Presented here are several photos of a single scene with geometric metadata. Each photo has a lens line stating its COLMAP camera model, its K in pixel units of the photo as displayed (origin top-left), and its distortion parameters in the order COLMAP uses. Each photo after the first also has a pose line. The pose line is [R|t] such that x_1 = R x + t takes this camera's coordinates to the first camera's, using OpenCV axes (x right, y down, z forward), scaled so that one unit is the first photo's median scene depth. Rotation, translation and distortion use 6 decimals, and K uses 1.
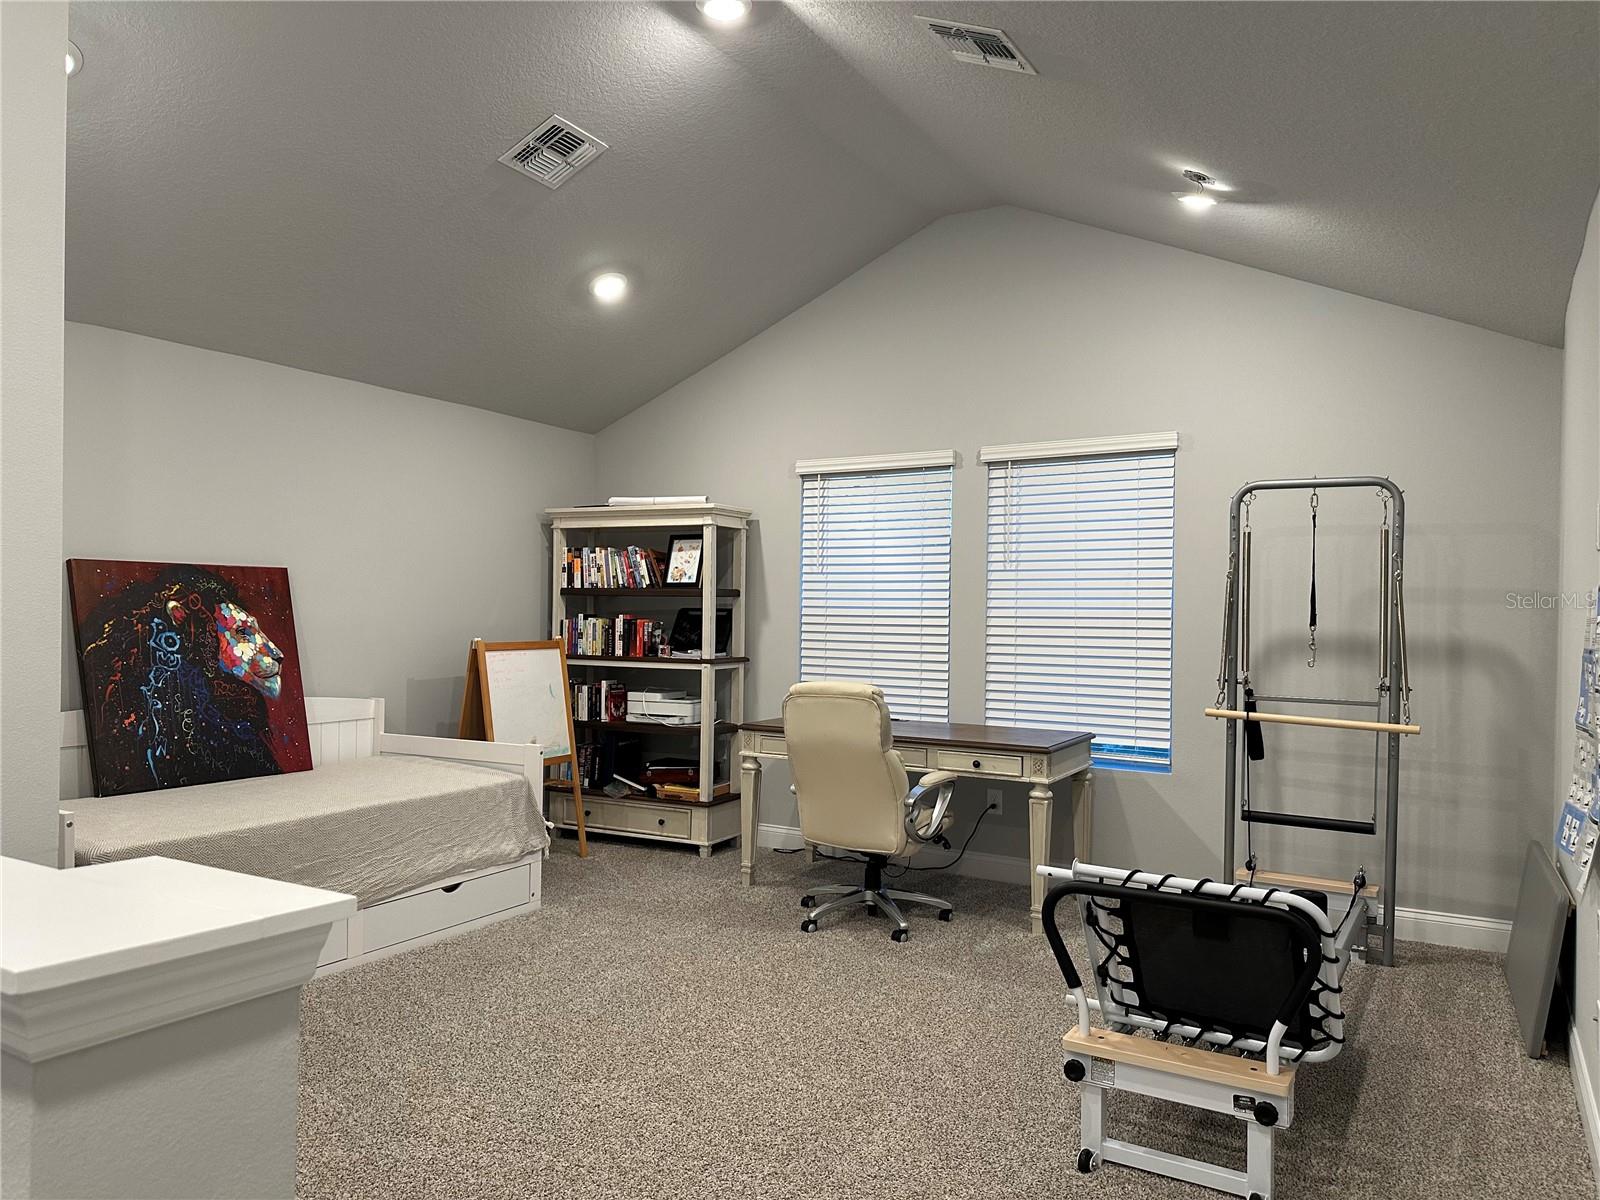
lens RADIAL K [[1128.9, 0, 802.3], [0, 1128.9, 620.9], [0, 0, 1]] dist [0.043705, -0.048598]
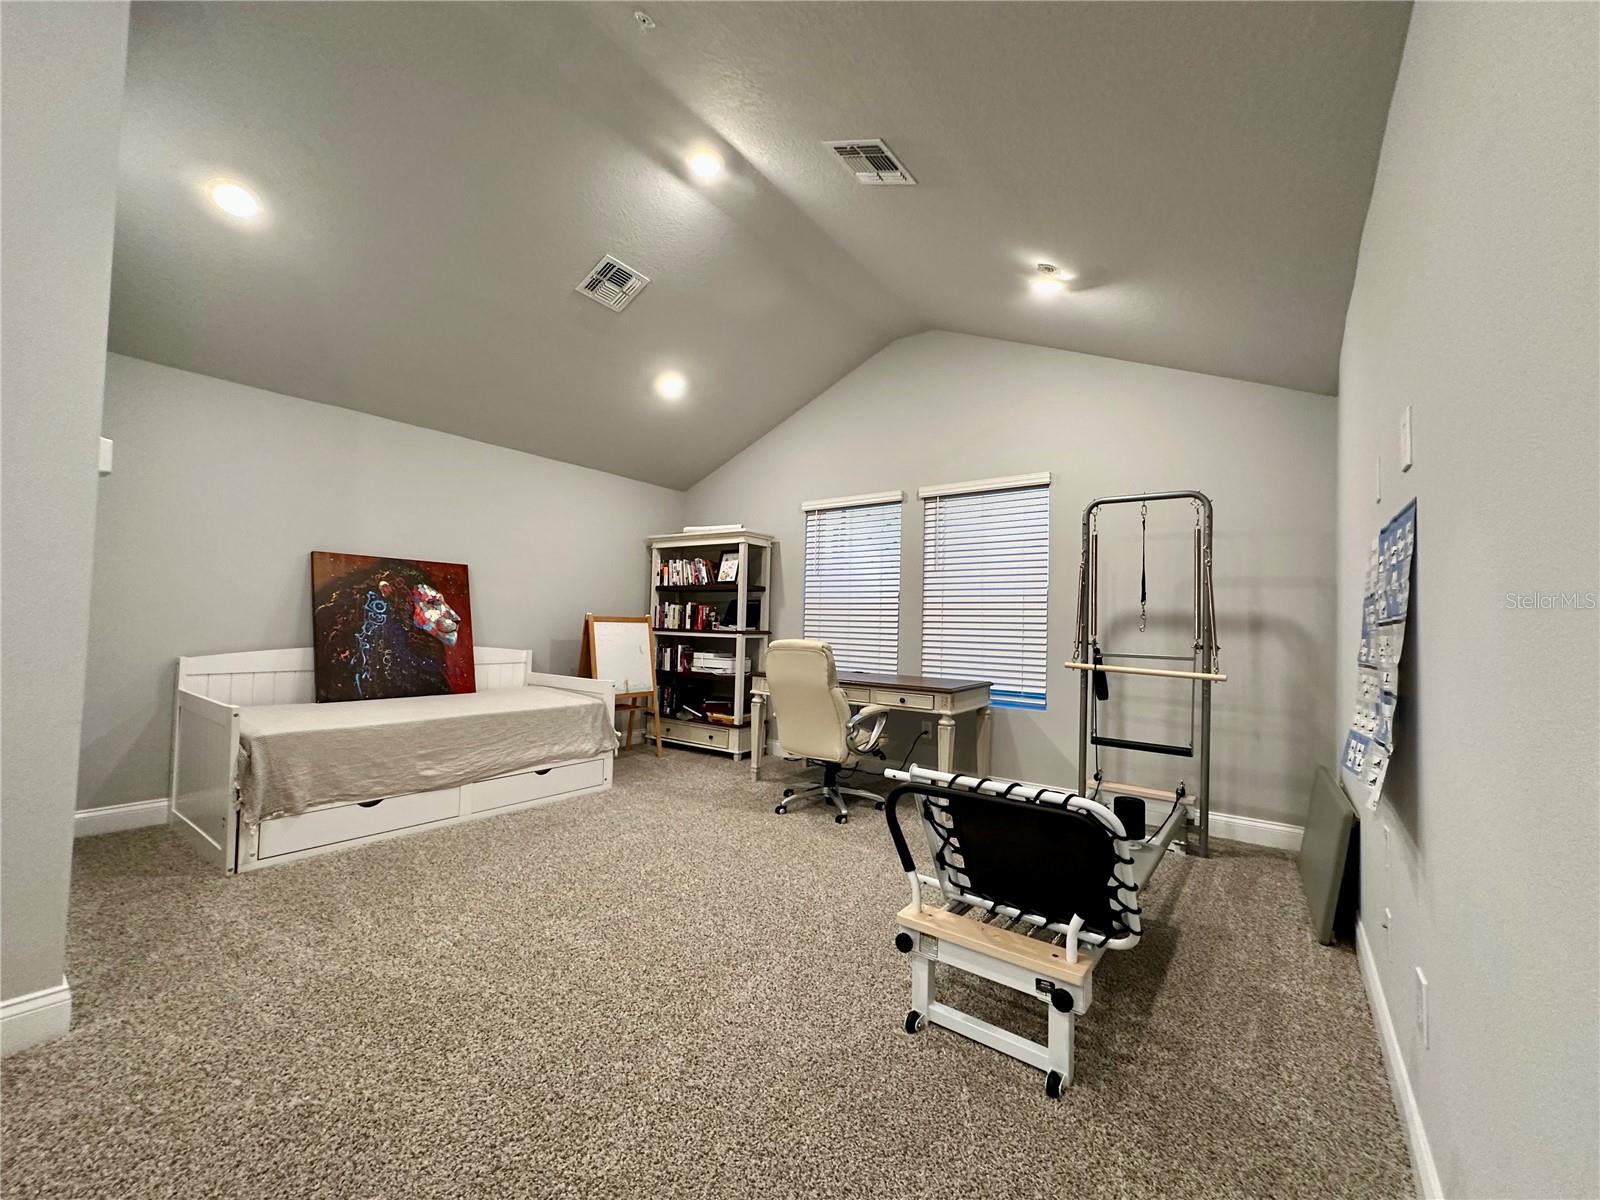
lens RADIAL K [[640.0, 0, 799.4], [0, 640.0, 605.7], [0, 0, 1]] dist [-0.006733, 0.001137]
pose [[0.993715, 0.009749, -0.111517, 0.109693], [-0.014330, 0.999083, -0.040348, 0.040547], [0.111022, 0.041692, 0.992943, 0.172162]]
